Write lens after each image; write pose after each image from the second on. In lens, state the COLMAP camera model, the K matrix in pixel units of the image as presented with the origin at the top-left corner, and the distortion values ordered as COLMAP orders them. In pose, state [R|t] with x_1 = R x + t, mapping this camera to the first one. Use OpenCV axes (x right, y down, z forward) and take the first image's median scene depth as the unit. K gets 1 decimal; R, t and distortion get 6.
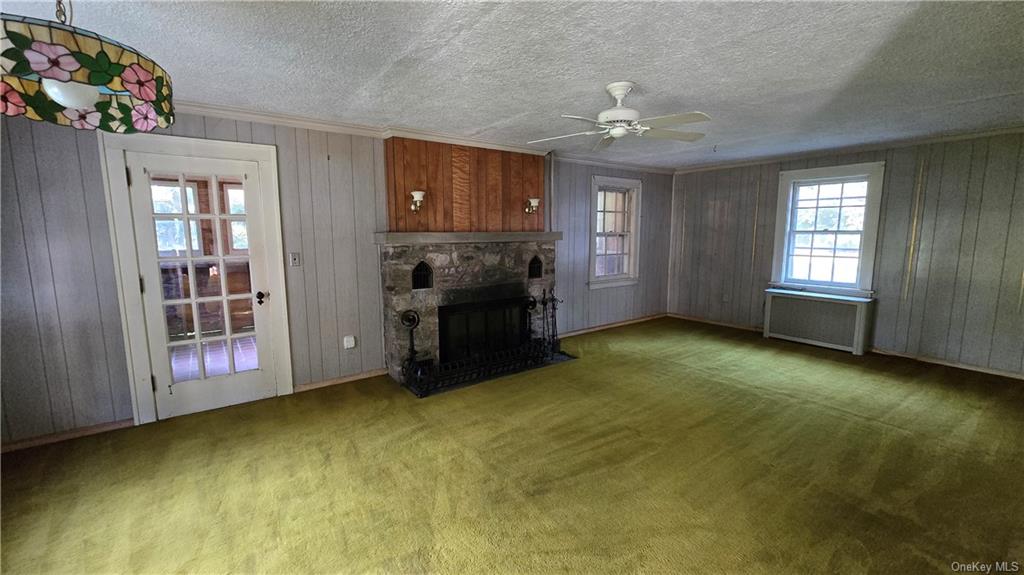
lens RADIAL K [[419.6, 0, 510.3], [0, 419.6, 283.8], [0, 0, 1]] dist [-0.000655, 0.000276]
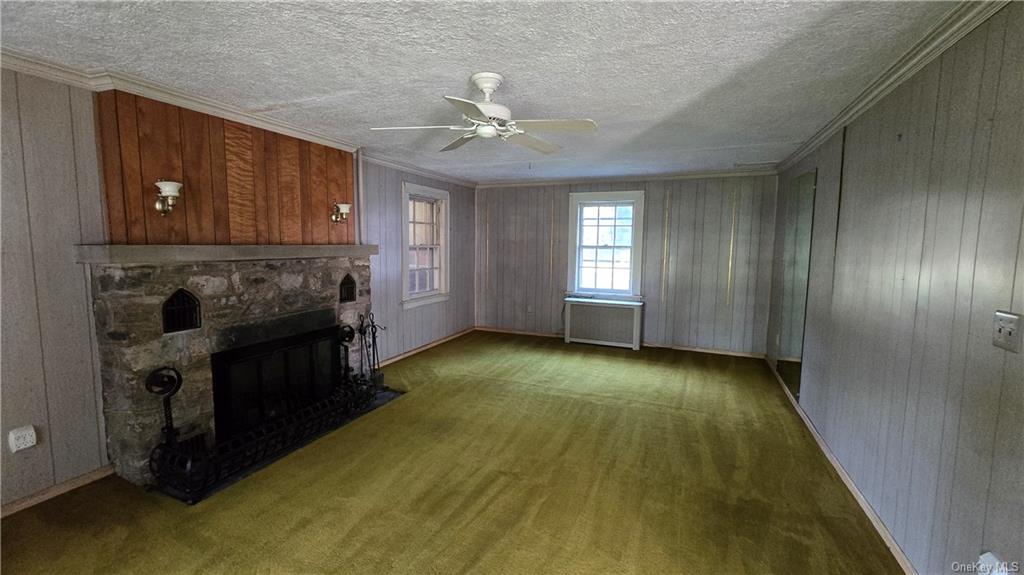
lens RADIAL K [[419.6, 0, 510.3], [0, 419.6, 283.8], [0, 0, 1]] dist [-0.000655, 0.000276]
pose [[0.857951, -0.038226, 0.512307, -0.099248], [0.051236, 0.998623, -0.011293, -0.026847], [-0.511170, 0.035938, 0.858728, 0.168070]]
